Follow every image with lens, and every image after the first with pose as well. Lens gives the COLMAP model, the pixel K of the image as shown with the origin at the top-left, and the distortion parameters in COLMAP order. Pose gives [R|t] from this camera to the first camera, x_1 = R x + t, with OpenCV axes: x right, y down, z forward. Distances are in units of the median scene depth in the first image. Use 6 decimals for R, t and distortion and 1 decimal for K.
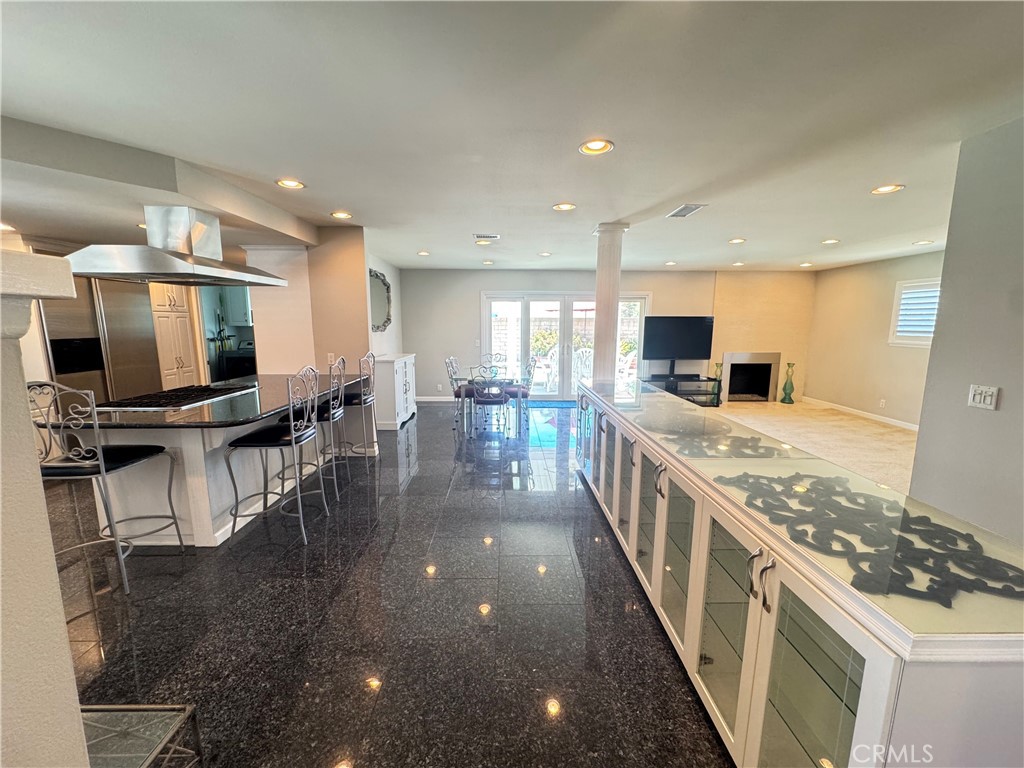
lens RADIAL K [[417.5, 0, 508.7], [0, 417.5, 385.7], [0, 0, 1]] dist [0.000657, 0.000081]
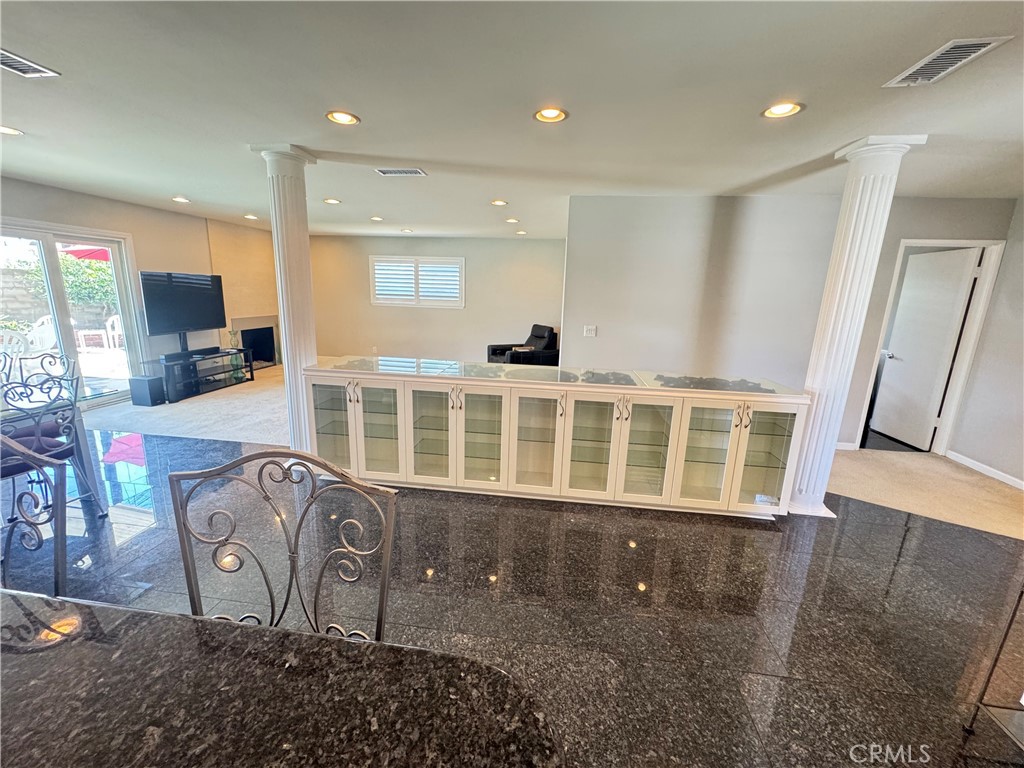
lens RADIAL K [[411.7, 0, 515.7], [0, 411.7, 382.3], [0, 0, 1]] dist [-0.000540, -0.000002]
pose [[0.138107, -0.208682, 0.968183, -0.258460], [0.118250, 0.974032, 0.193075, -0.045309], [-0.983333, 0.087822, 0.159197, 0.297439]]
